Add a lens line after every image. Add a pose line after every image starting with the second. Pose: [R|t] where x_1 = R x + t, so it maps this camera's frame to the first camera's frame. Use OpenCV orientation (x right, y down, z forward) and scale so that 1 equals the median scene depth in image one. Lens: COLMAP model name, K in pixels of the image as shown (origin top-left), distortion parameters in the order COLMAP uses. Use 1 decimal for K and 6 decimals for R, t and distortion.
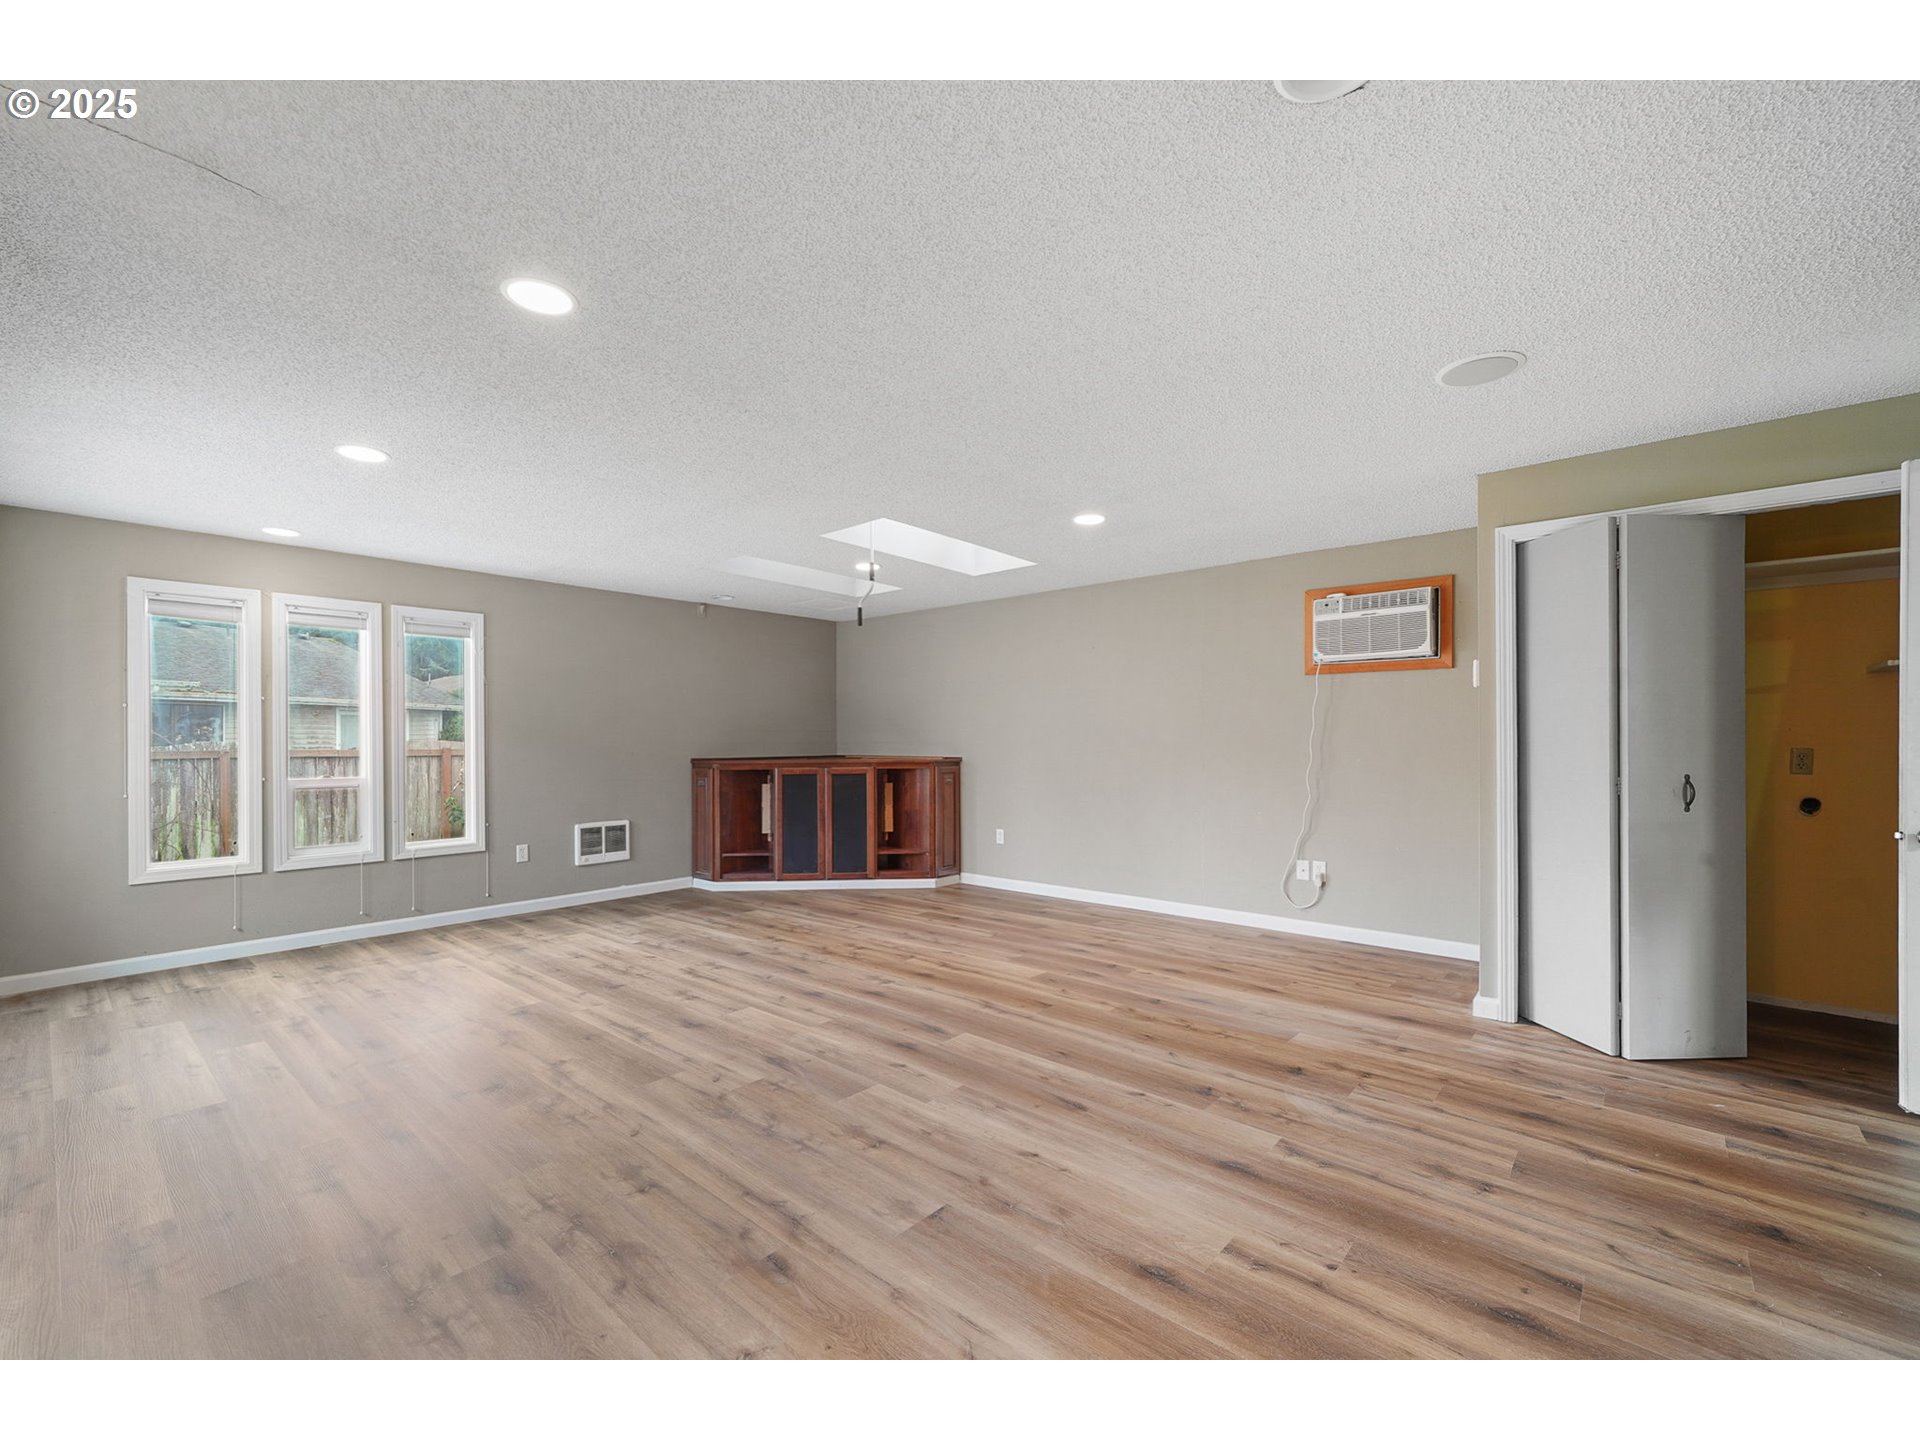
lens RADIAL K [[806.0, 0, 951.8], [0, 806.0, 742.2], [0, 0, 1]] dist [0.001142, 0.000386]
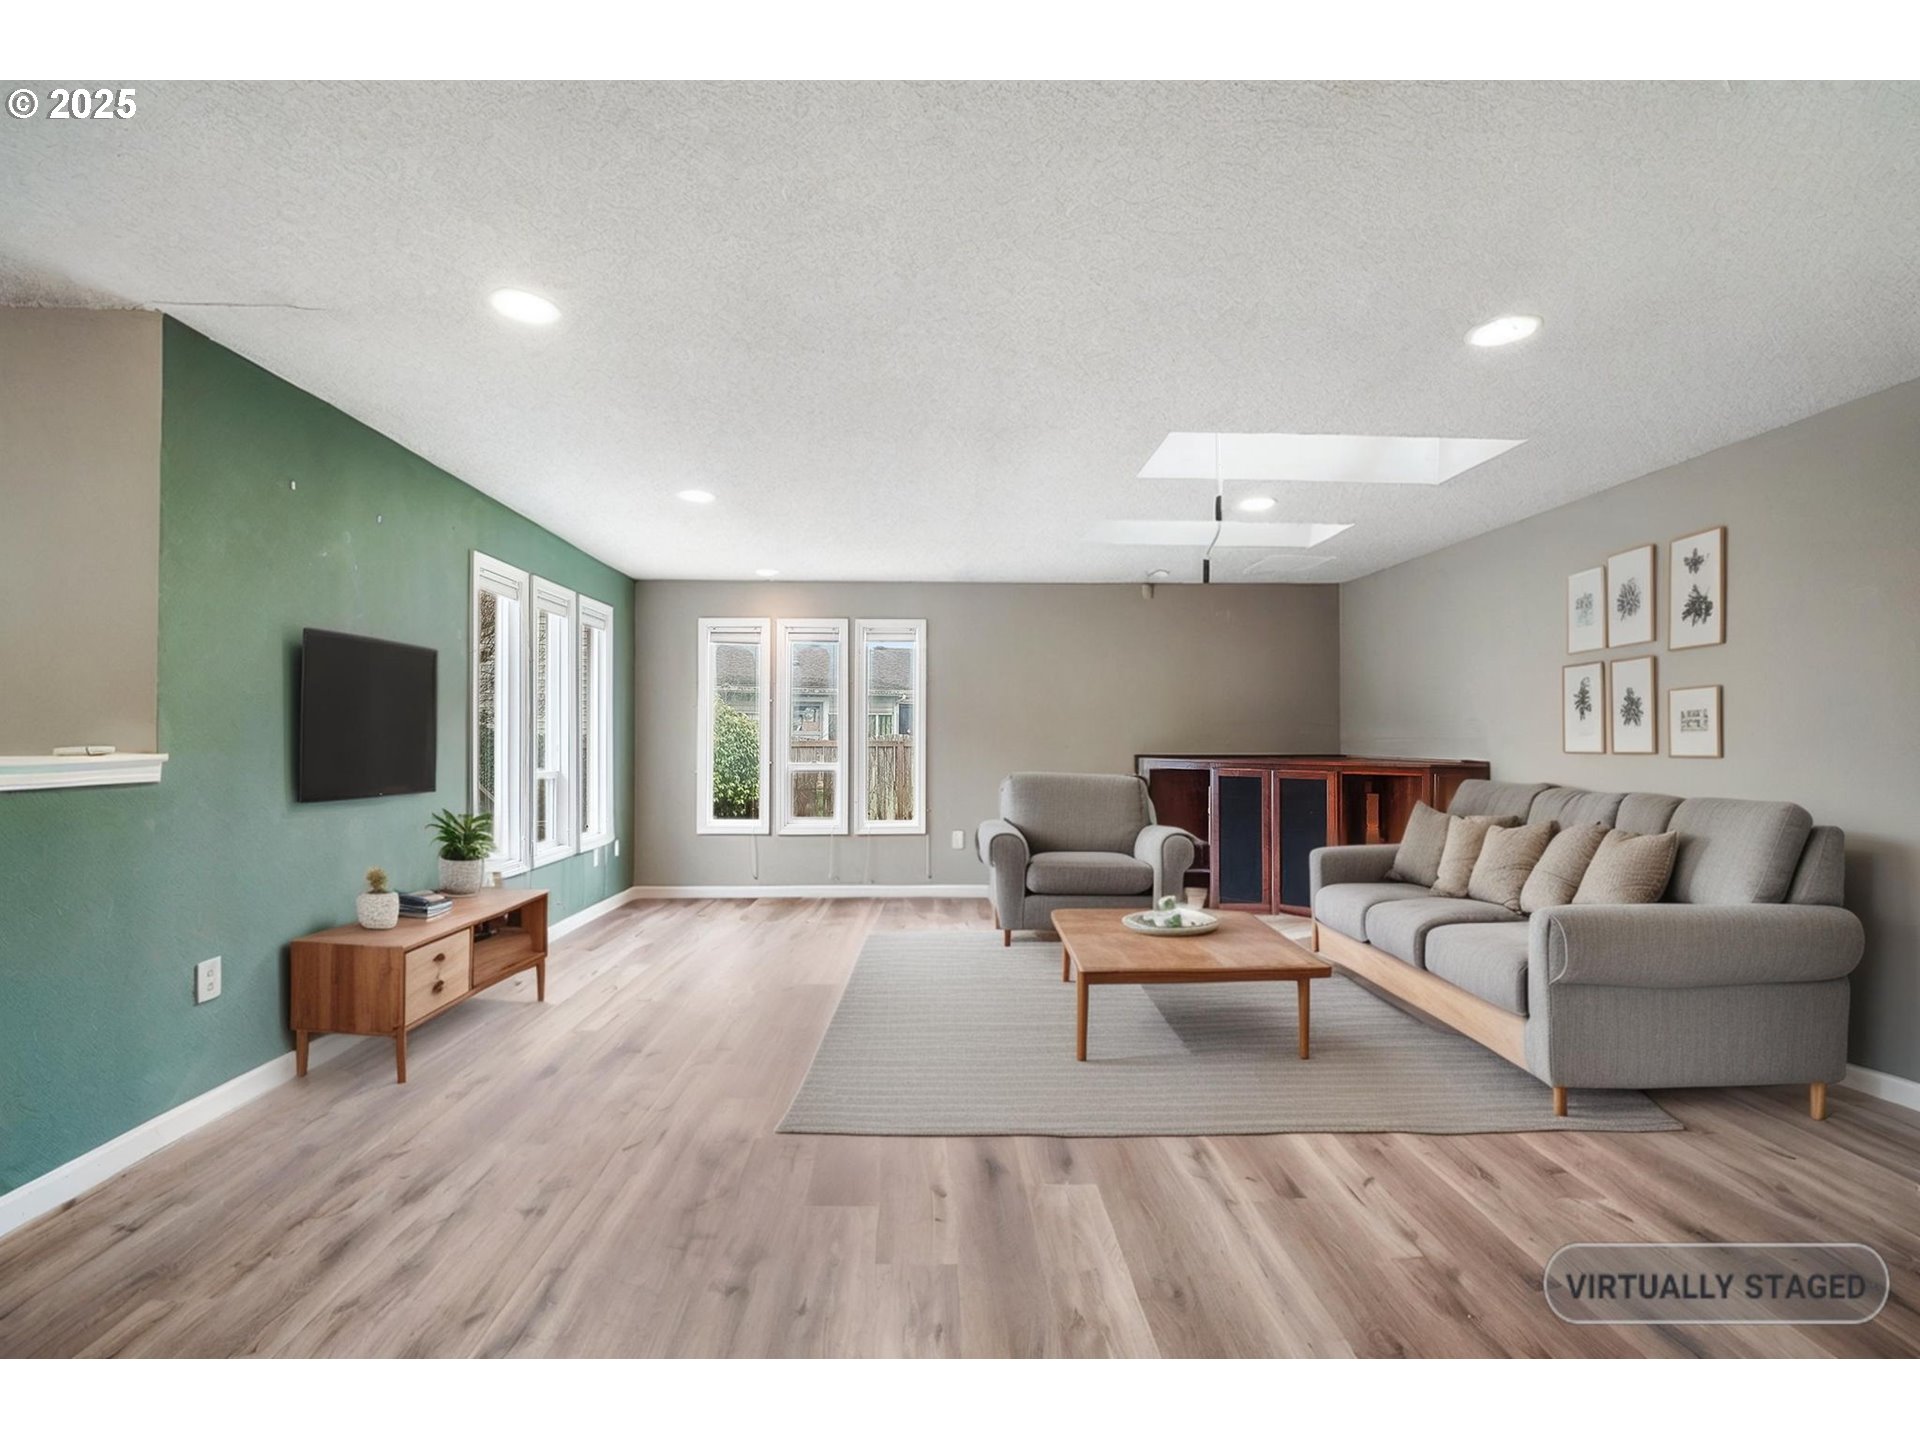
lens RADIAL K [[799.8, 0, 947.1], [0, 799.8, 727.5], [0, 0, 1]] dist [0.000826, 0.000184]
pose [[0.678863, -0.002633, -0.734260, 0.273342], [-0.007038, 0.999924, -0.010093, -0.000065], [0.734231, 0.012020, 0.678793, 0.313971]]
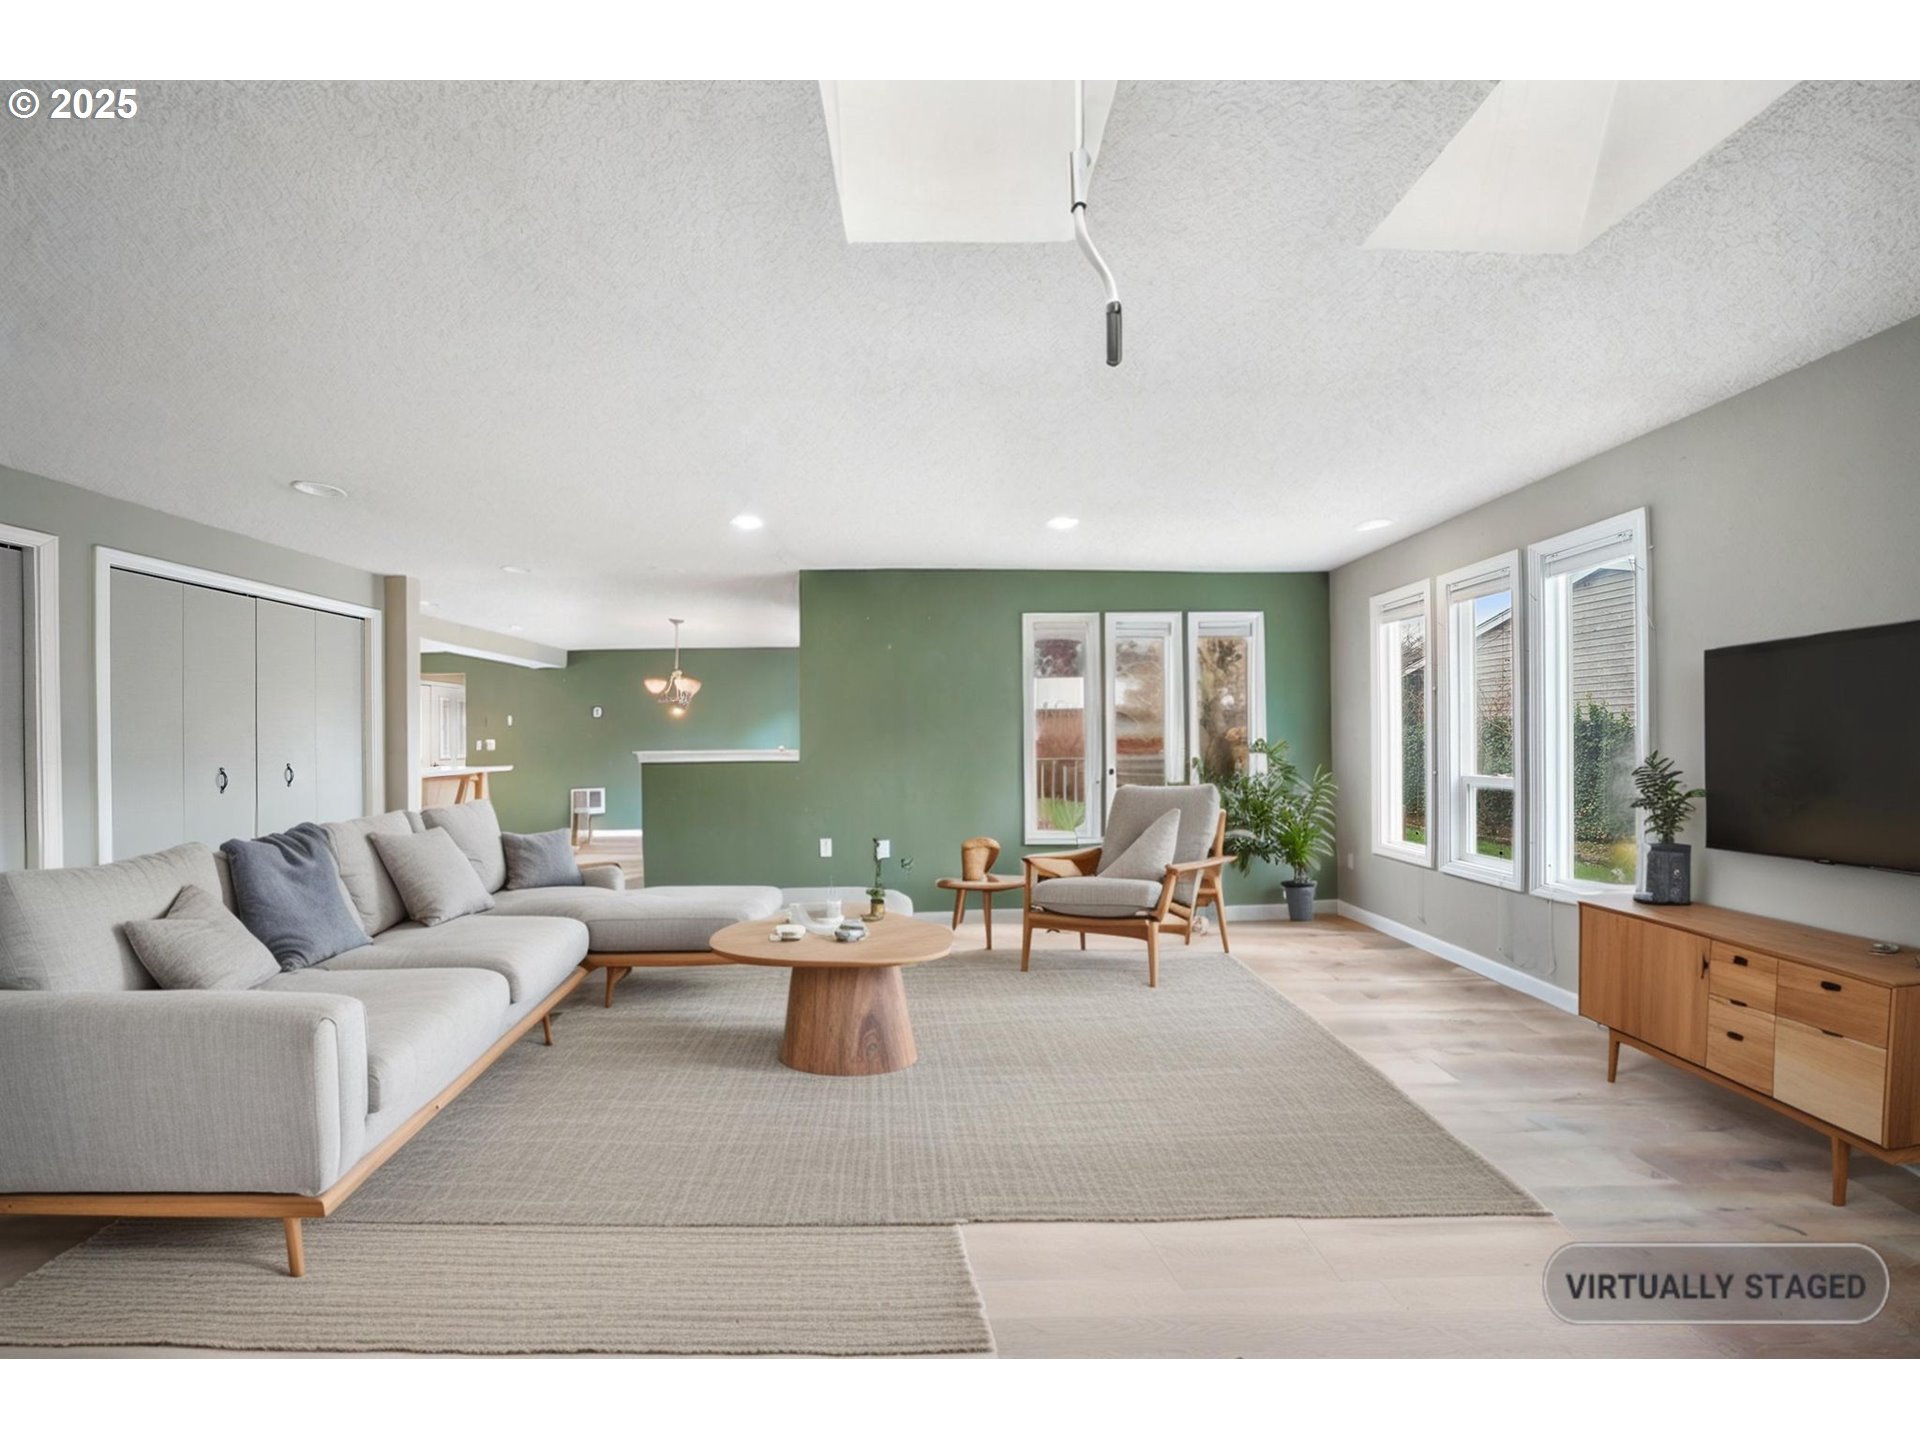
lens RADIAL K [[682.8, 0, 939.0], [0, 682.8, 742.0], [0, 0, 1]] dist [-0.014464, 0.000120]
pose [[-0.750198, 0.007824, -0.661167, 0.122338], [0.007975, 0.999964, 0.002784, 0.002317], [0.661165, -0.003184, -0.750234, 1.151864]]
